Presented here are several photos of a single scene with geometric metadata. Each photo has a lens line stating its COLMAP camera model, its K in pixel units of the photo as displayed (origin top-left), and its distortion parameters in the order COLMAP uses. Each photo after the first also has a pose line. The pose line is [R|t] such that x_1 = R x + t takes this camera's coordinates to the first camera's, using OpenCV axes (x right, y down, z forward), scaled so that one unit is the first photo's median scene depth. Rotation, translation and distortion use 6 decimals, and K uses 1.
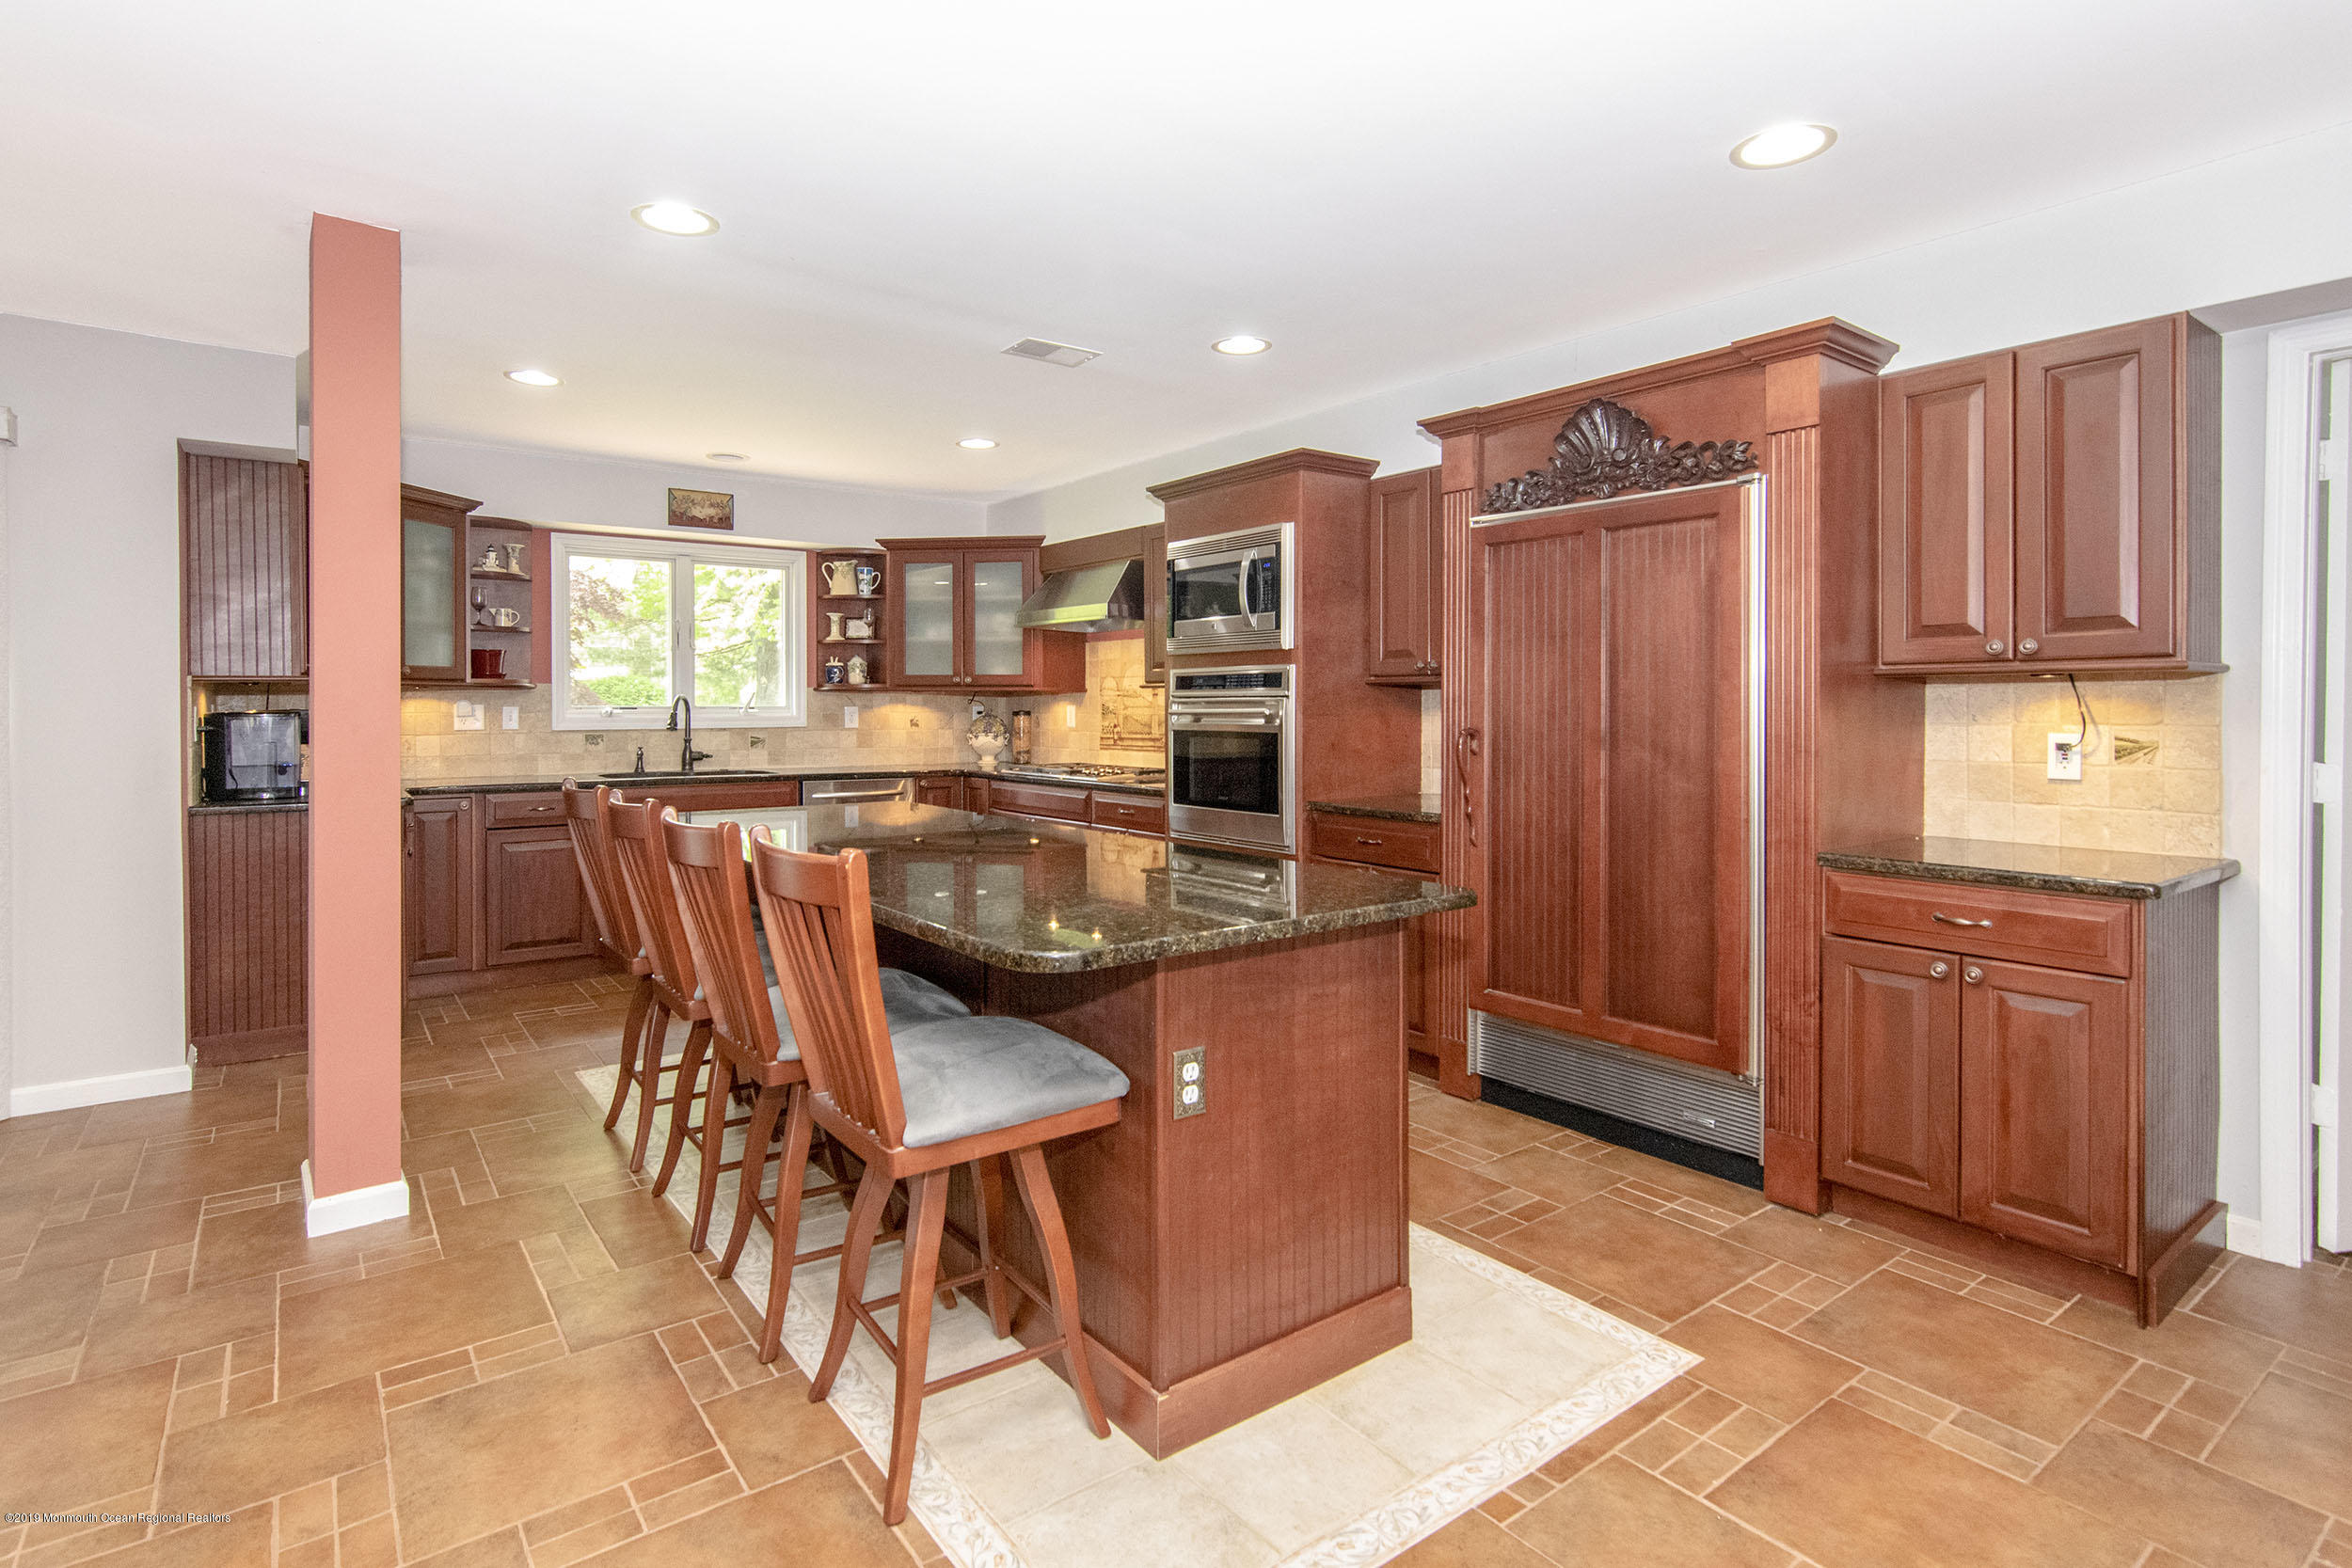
lens RADIAL K [[1146.3, 0, 1148.8], [0, 1146.3, 721.9], [0, 0, 1]] dist [-0.001587, -0.000441]
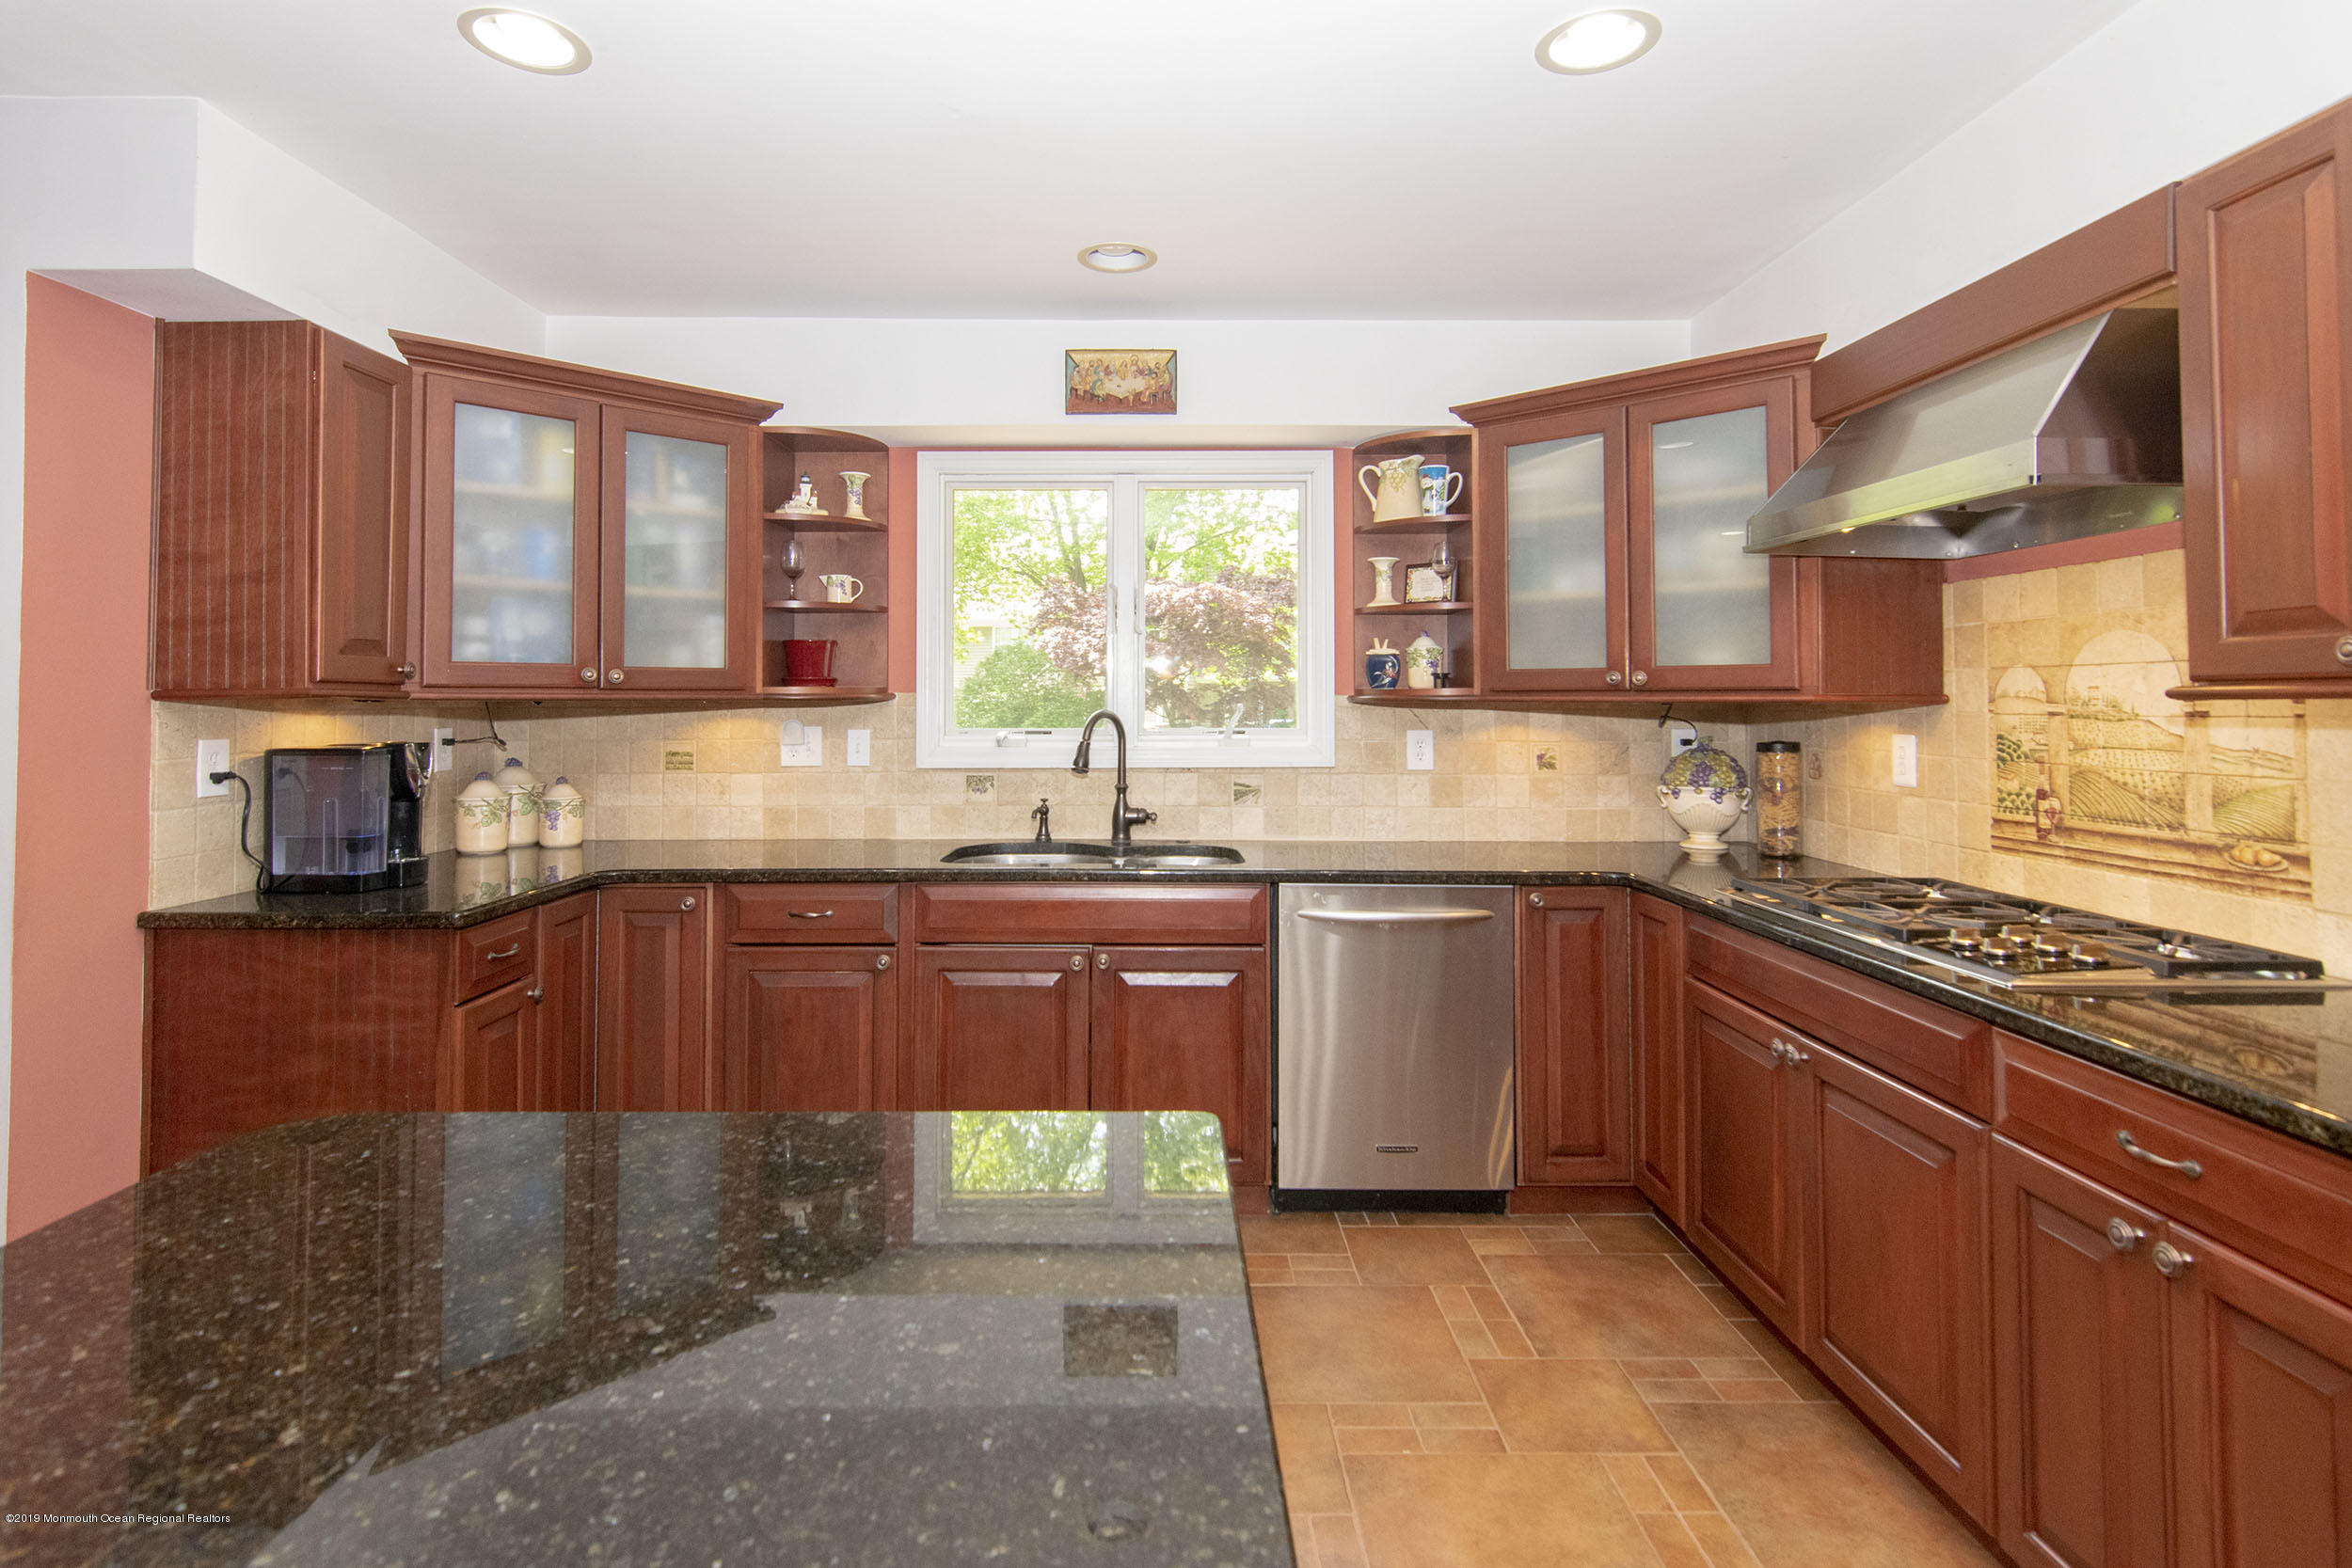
lens RADIAL K [[1161.6, 0, 1155.3], [0, 1161.6, 673.0], [0, 0, 1]] dist [-0.004055, -0.000593]
pose [[0.804764, -0.014675, -0.593413, -0.042738], [-0.008997, 0.999278, -0.036914, -0.022638], [0.593526, 0.035045, 0.804051, 0.583989]]
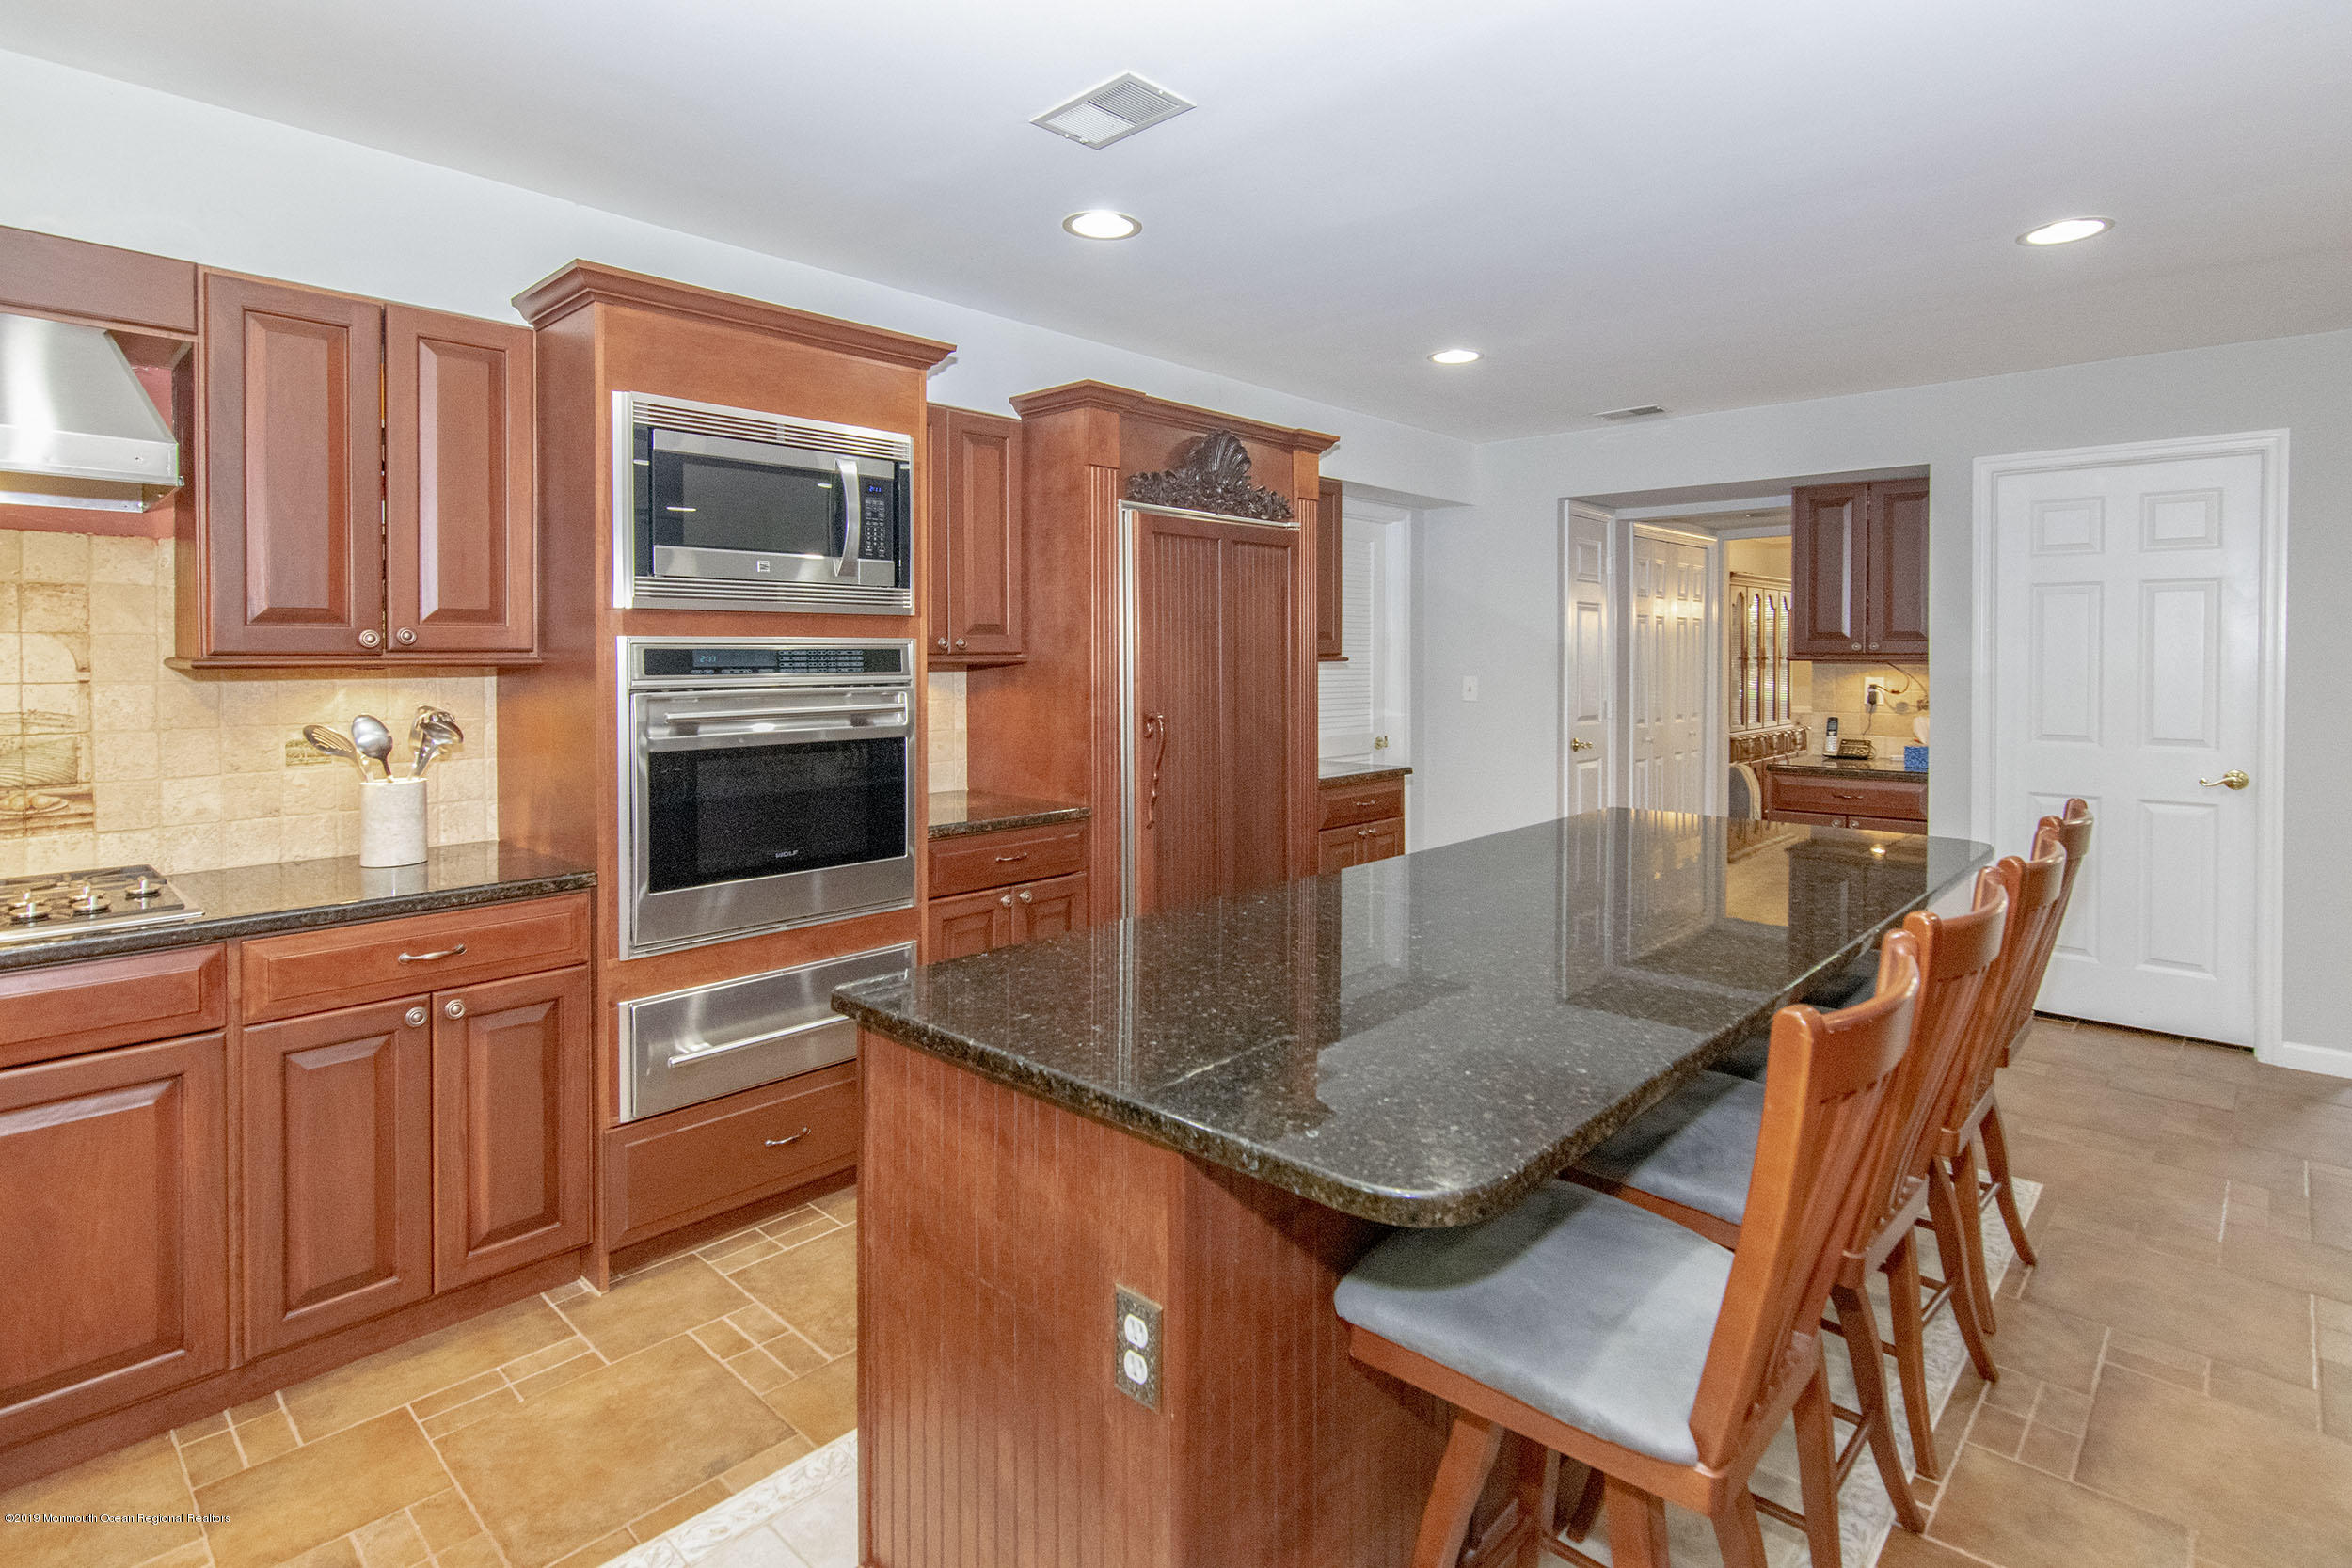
lens RADIAL K [[1196.7, 0, 1187.7], [0, 1196.7, 649.2], [0, 0, 1]] dist [-0.001023, -0.000564]
pose [[-0.183285, 0.000443, 0.983060, -0.484356], [0.013971, 0.999900, 0.002154, -0.032746], [-0.982960, 0.014129, -0.183273, 0.741270]]
